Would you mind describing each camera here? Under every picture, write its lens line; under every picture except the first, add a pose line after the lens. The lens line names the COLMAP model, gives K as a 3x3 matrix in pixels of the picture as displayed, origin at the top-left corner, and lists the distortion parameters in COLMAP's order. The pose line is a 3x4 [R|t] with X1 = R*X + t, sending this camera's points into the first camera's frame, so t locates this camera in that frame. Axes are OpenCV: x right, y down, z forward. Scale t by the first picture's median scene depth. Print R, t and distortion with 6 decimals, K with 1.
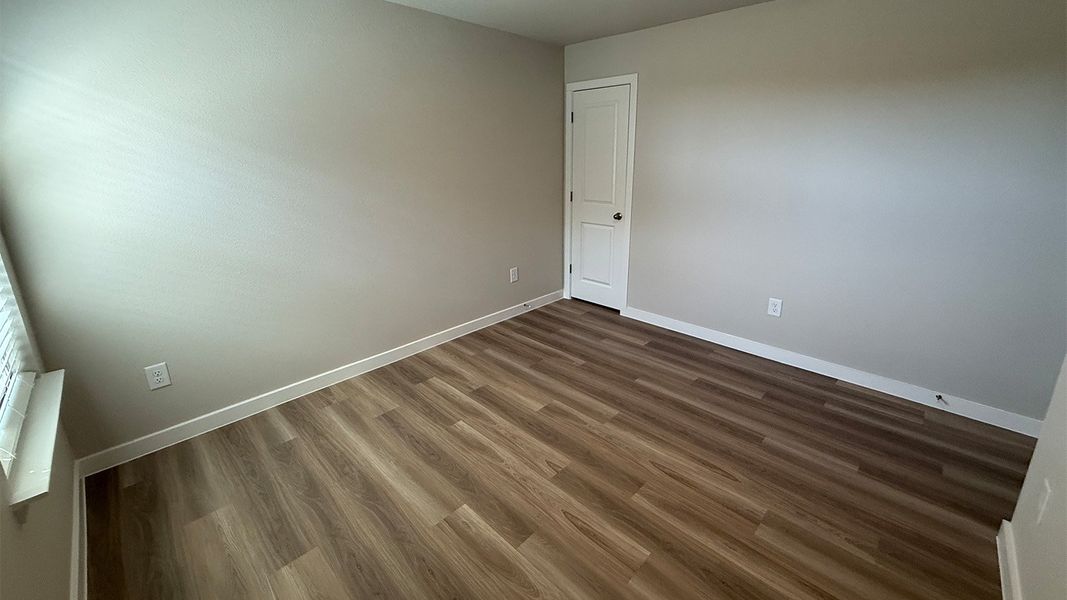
lens RADIAL K [[419.6, 0, 528.8], [0, 419.6, 301.7], [0, 0, 1]] dist [-0.008794, -0.000365]
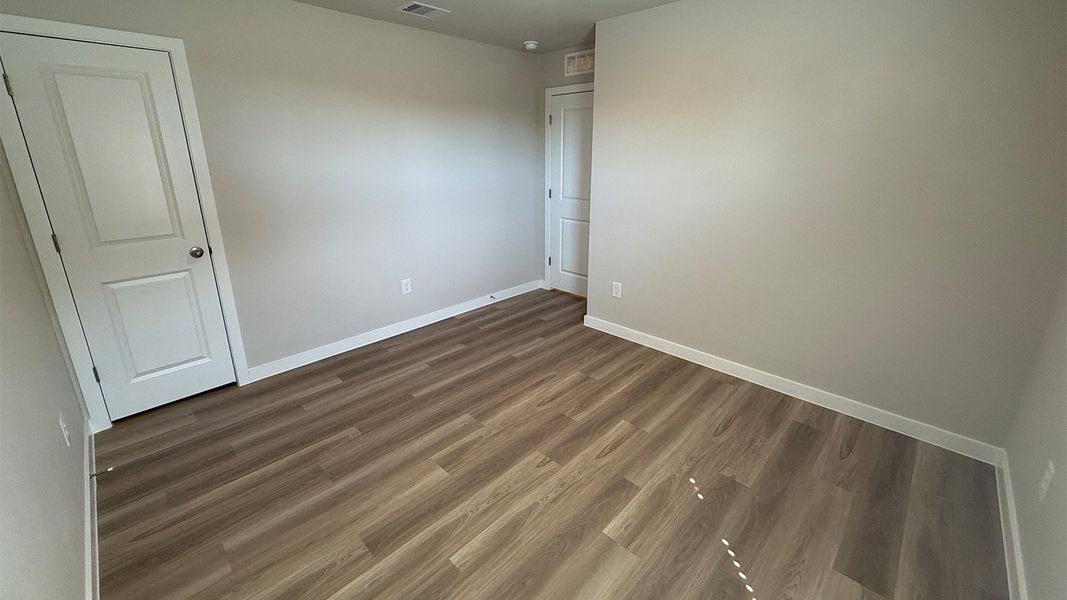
lens RADIAL K [[419.6, 0, 550.8], [0, 419.6, 290.1], [0, 0, 1]] dist [-0.008794, -0.000365]
pose [[-0.039271, -0.305840, 0.951273, -0.643961], [0.337908, 0.891855, 0.300687, -0.227464], [-0.940359, 0.333251, 0.068322, 0.651074]]
